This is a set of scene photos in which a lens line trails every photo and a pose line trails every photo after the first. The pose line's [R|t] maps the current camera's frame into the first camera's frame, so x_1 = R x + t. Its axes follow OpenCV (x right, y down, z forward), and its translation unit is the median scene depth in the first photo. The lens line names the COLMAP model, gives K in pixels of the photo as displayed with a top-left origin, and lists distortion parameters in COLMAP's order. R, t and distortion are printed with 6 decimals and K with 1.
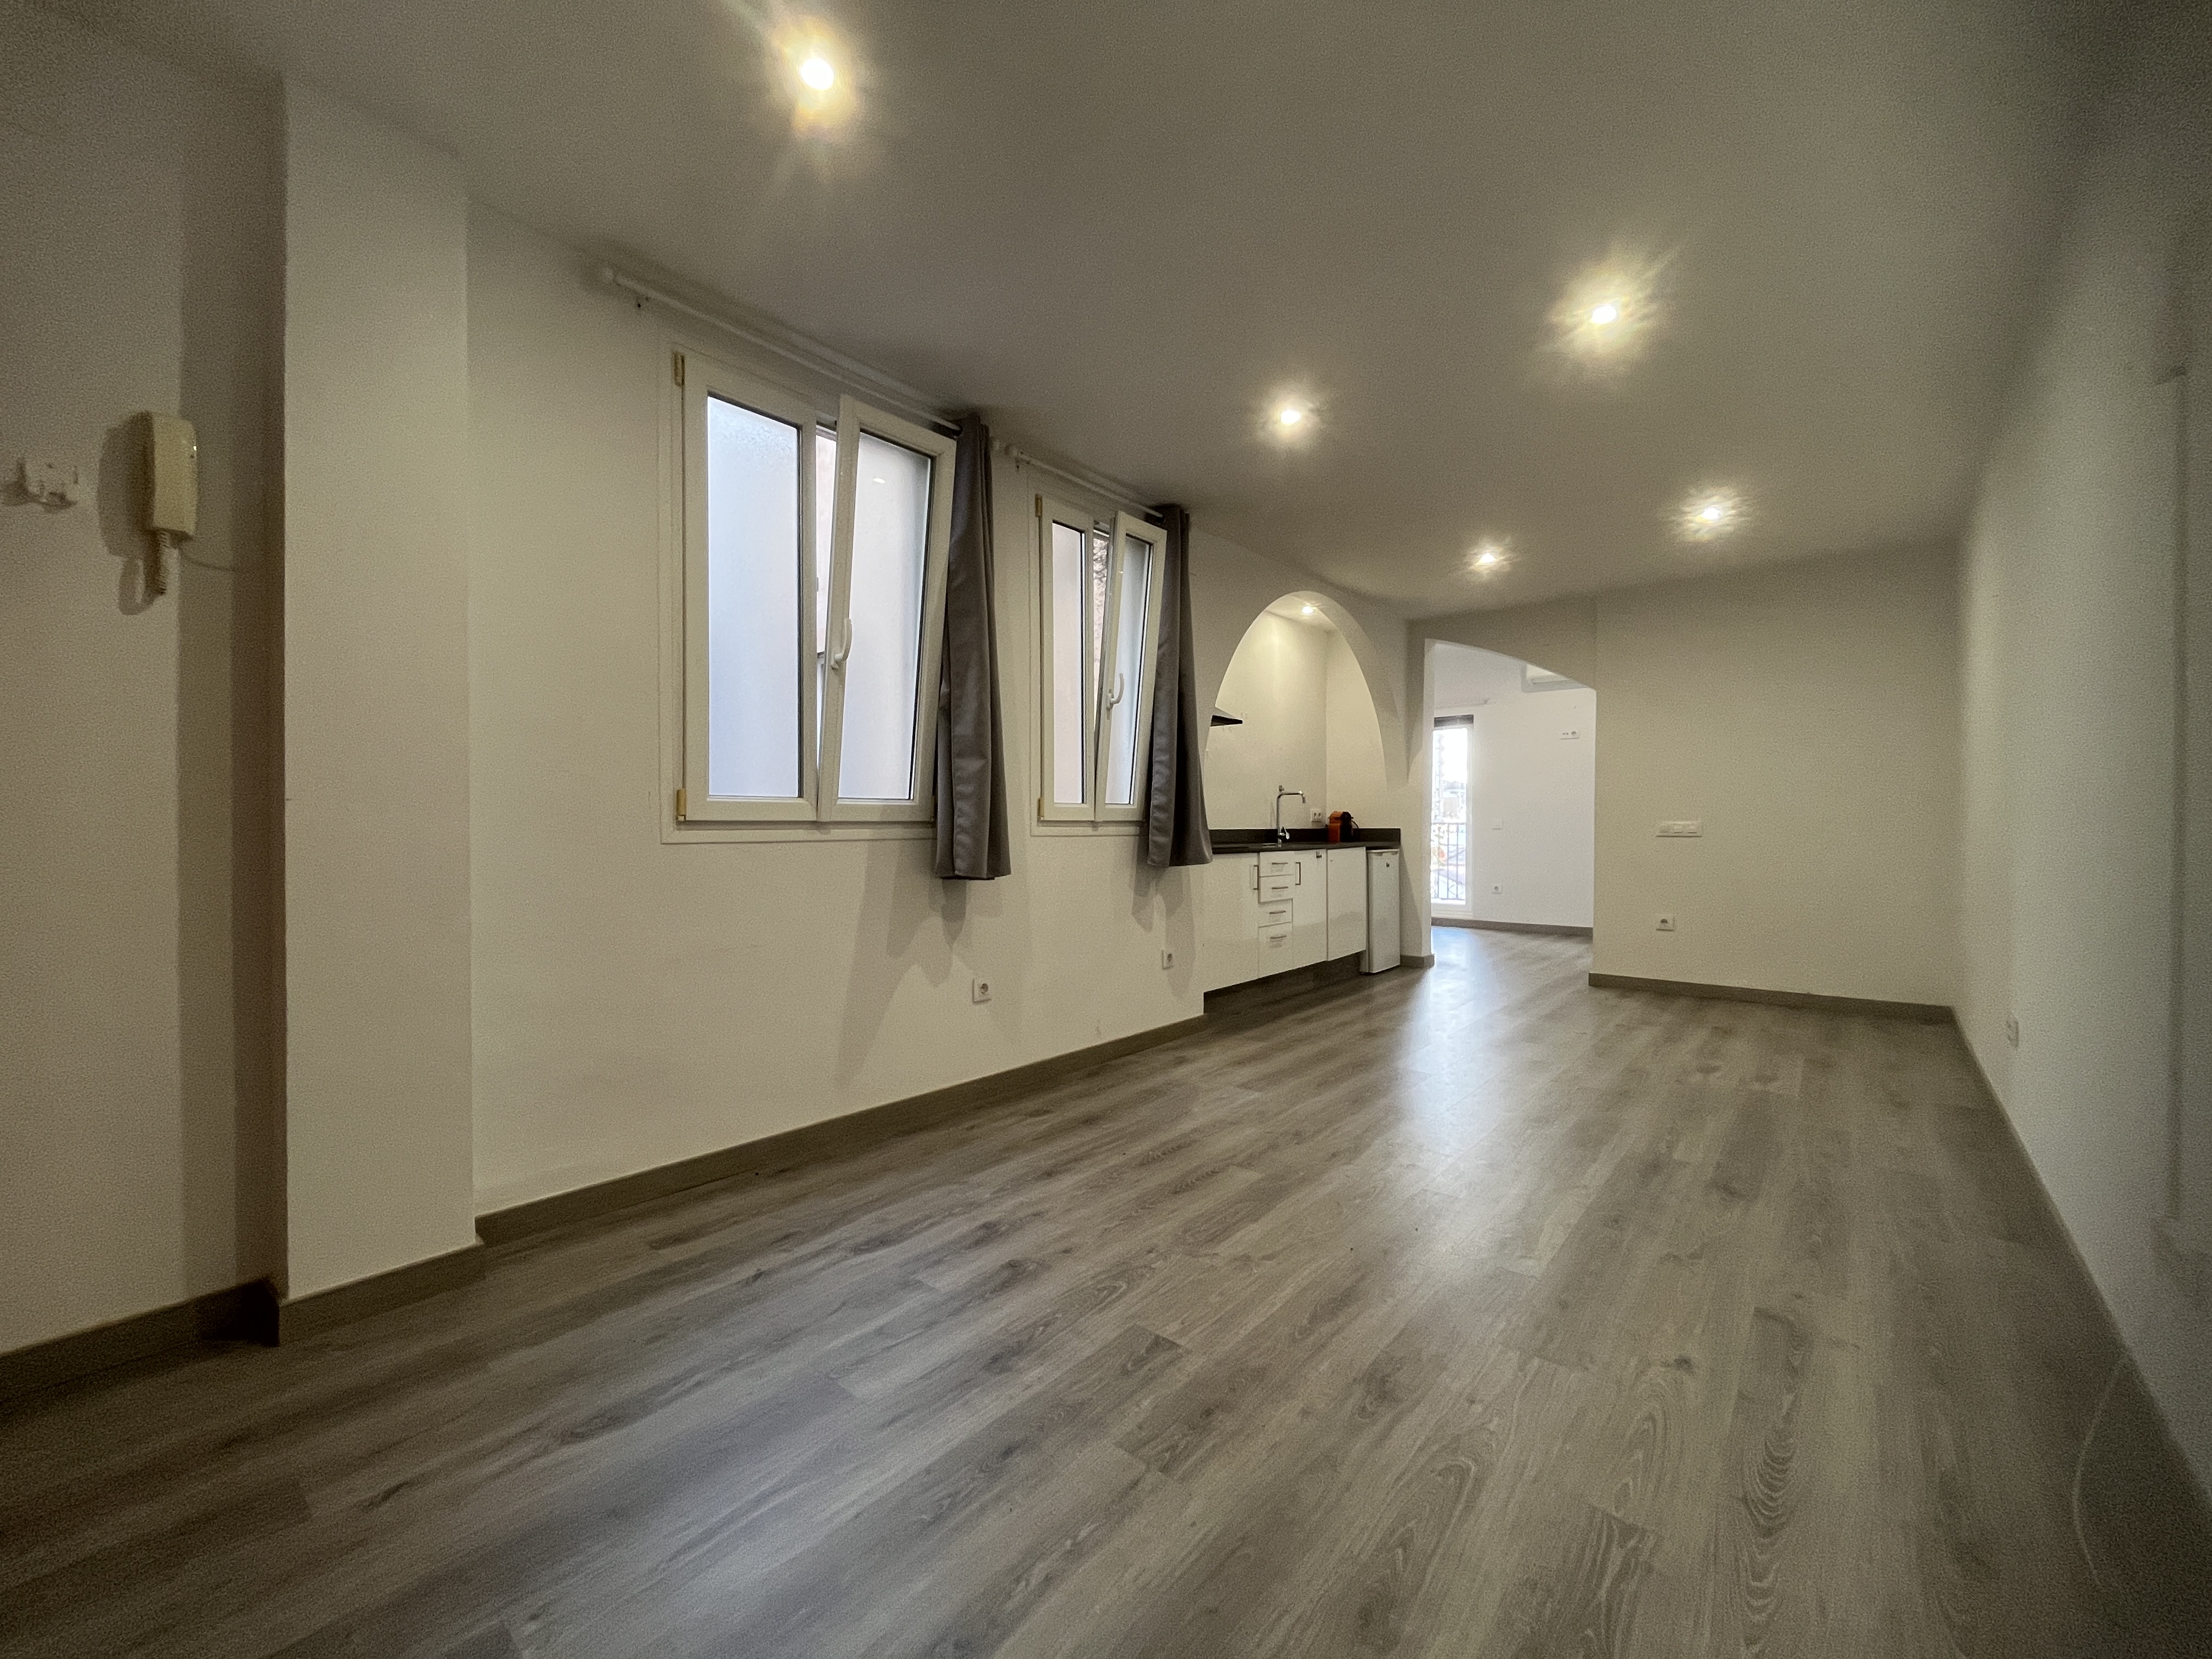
lens RADIAL K [[902.5, 0, 1096.1], [0, 902.5, 831.8], [0, 0, 1]] dist [-0.002257, -0.000111]
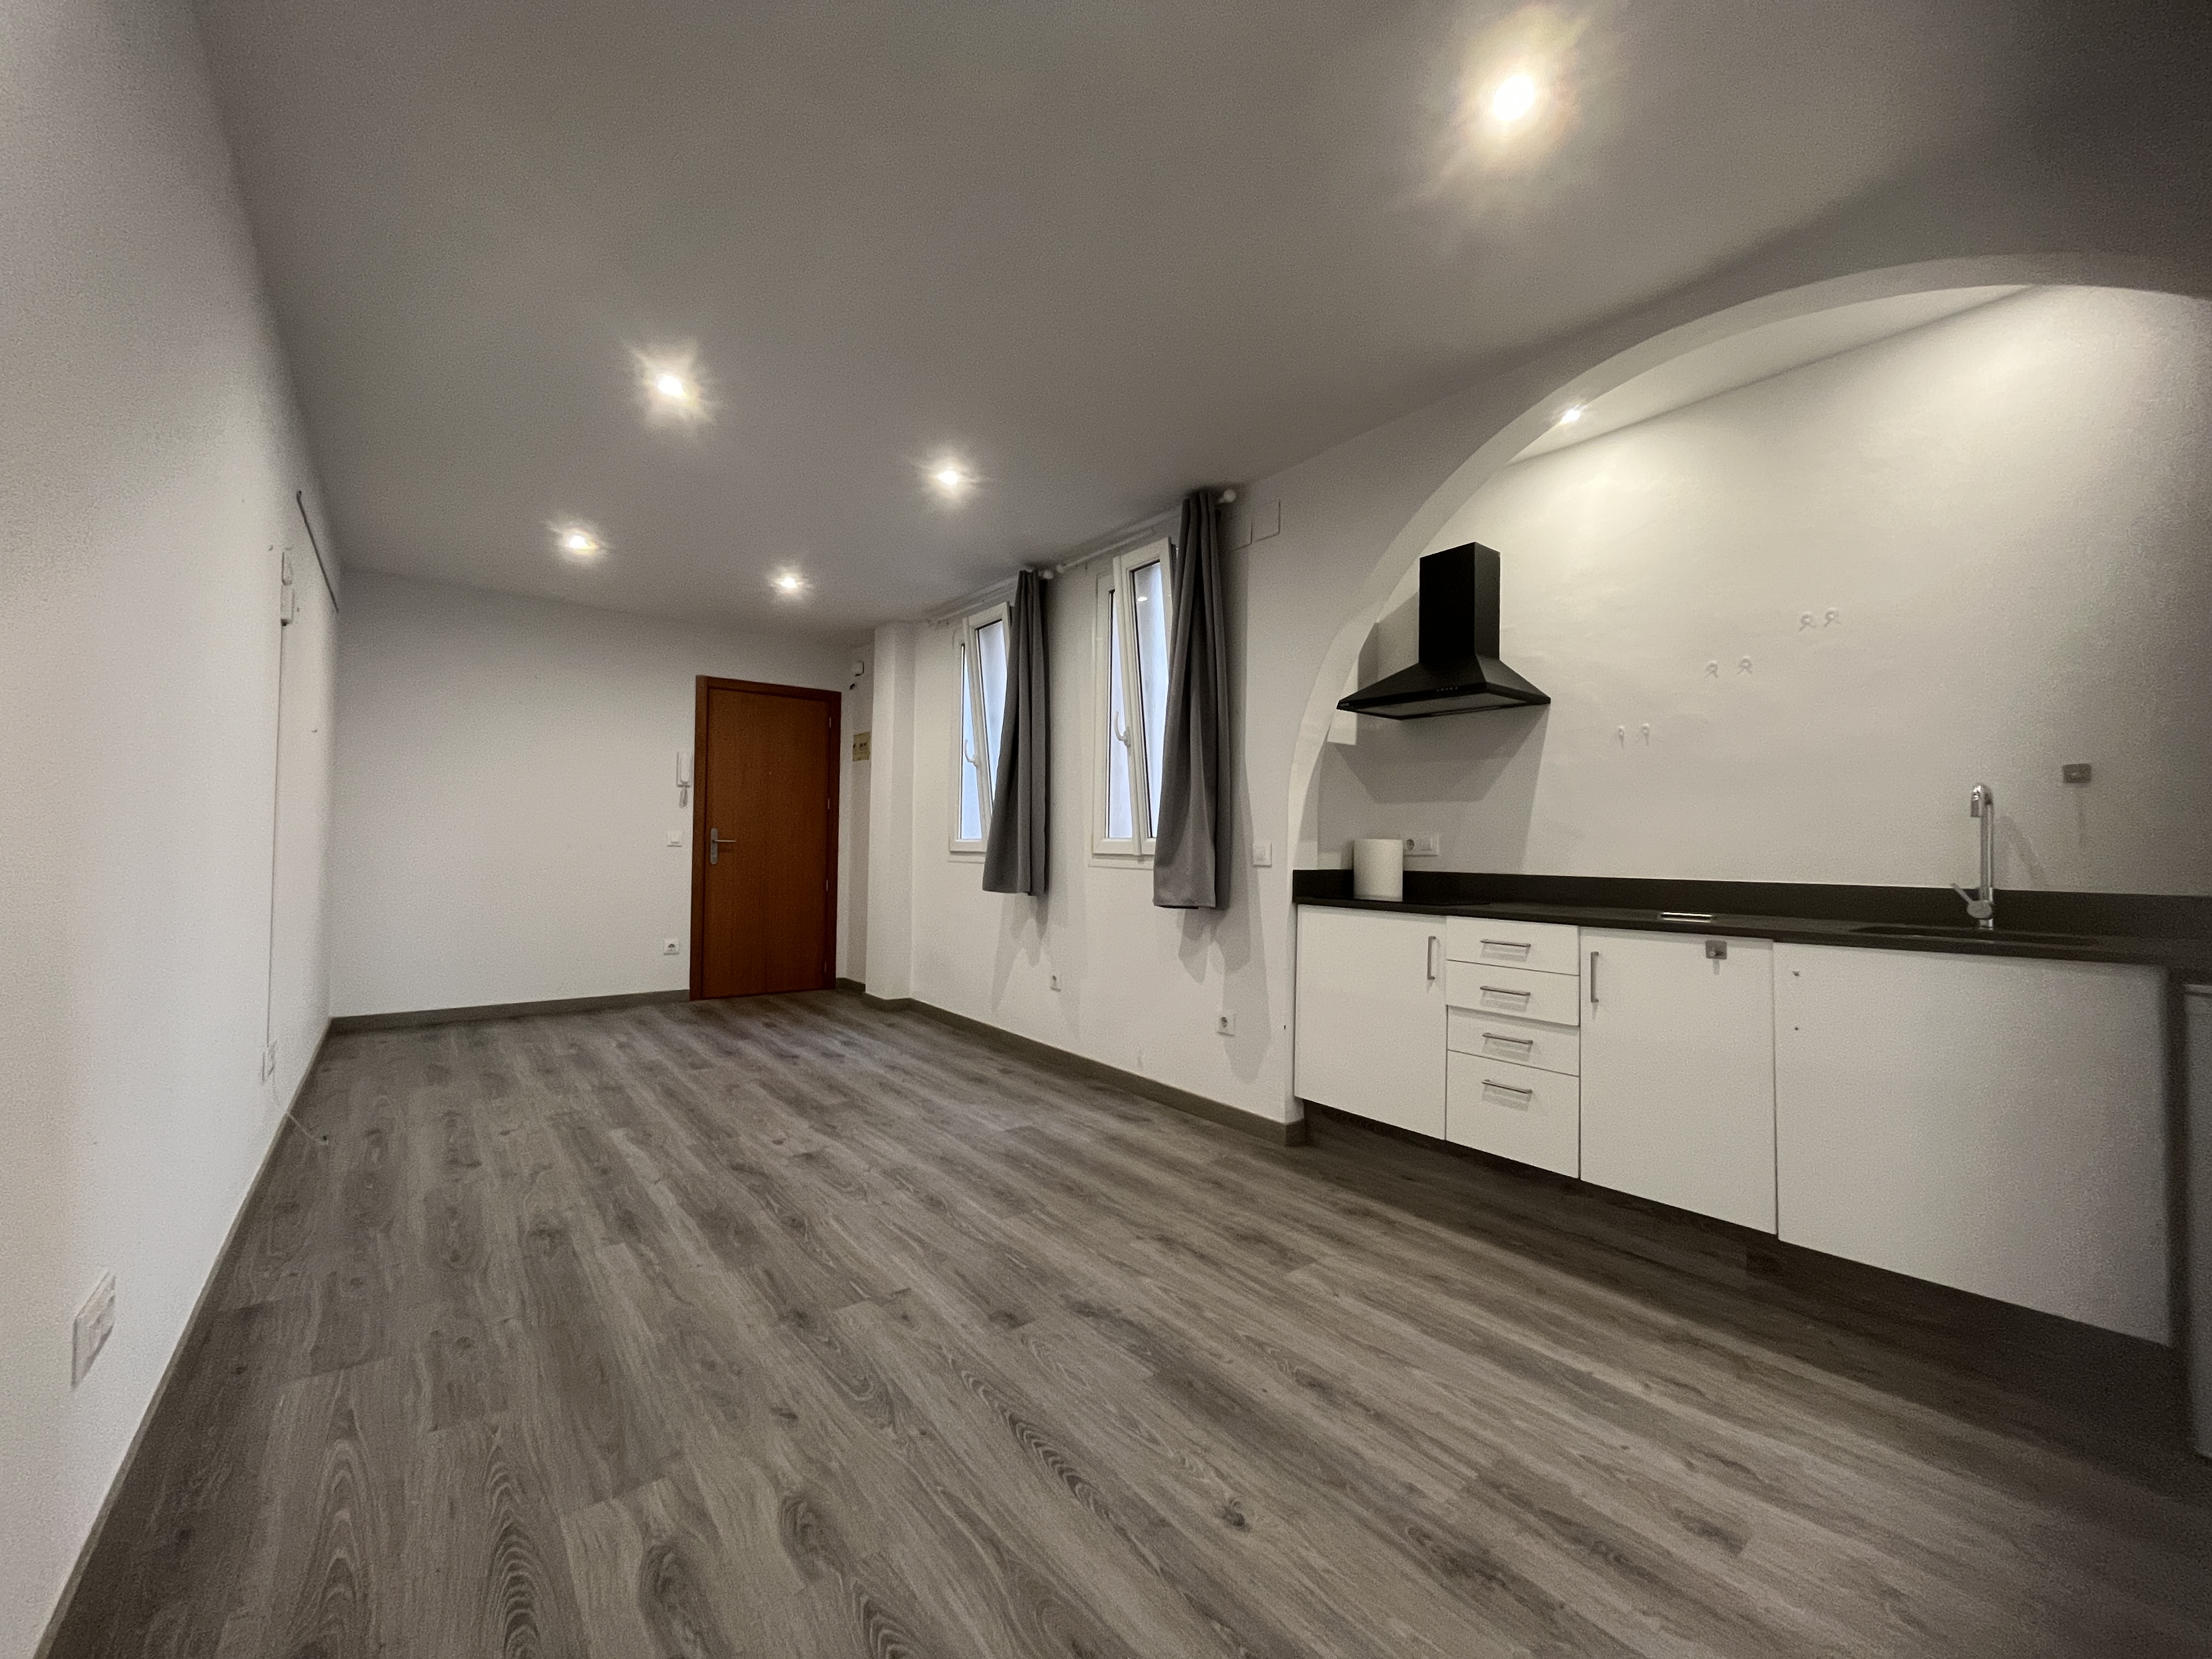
lens RADIAL K [[894.1, 0, 1098.4], [0, 894.1, 827.0], [0, 0, 1]] dist [-0.002855, -0.000230]
pose [[-0.213968, -0.025854, -0.976499, 0.995323], [-0.023859, 0.999490, -0.021234, -0.020450], [0.976549, 0.018755, -0.214475, 1.161209]]
